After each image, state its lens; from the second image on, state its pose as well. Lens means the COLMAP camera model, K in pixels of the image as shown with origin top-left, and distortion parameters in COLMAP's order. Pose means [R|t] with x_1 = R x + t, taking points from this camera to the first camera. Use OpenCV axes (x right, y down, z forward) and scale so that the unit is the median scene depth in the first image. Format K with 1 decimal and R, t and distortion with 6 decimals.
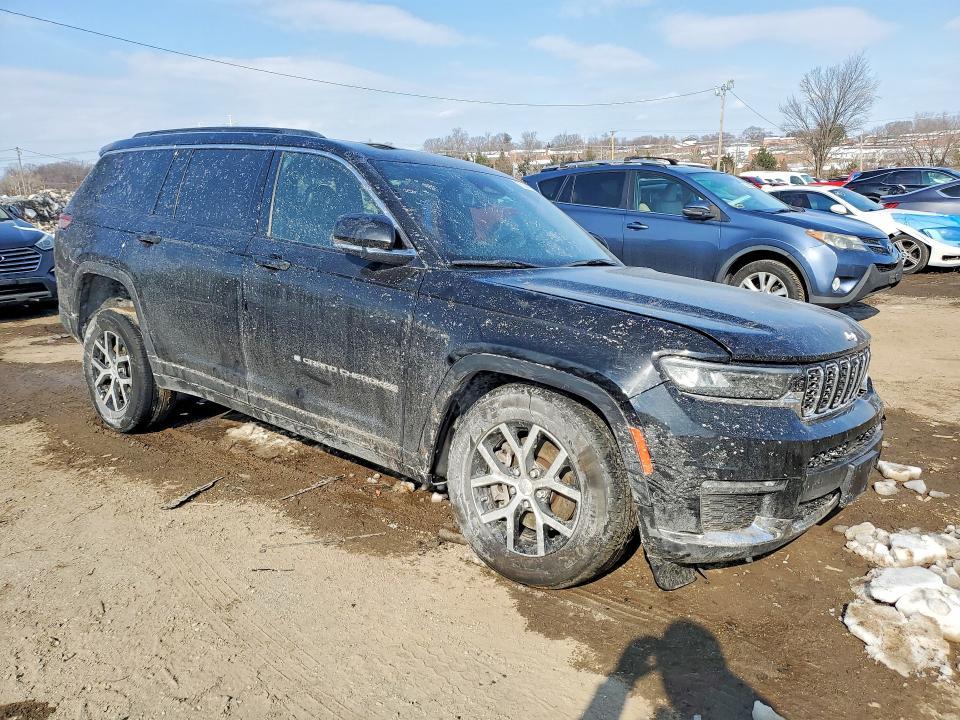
lens RADIAL K [[765.3, 0, 480.0], [0, 765.3, 360.0], [0, 0, 1]] dist [0.016612, -0.002535]
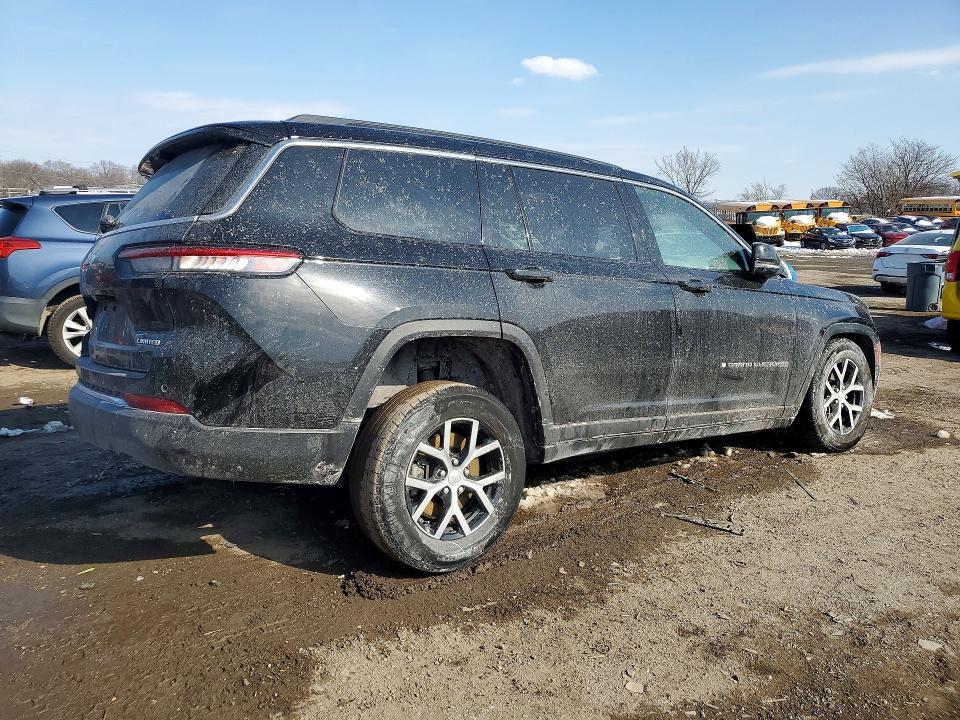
lens RADIAL K [[765.3, 0, 480.0], [0, 765.3, 360.0], [0, 0, 1]] dist [0.016612, -0.002535]
pose [[0.237383, -0.142390, 0.960924, -1.250153], [0.189647, 0.976958, 0.097917, -0.168292], [-0.952724, 0.158992, 0.258917, 0.898741]]
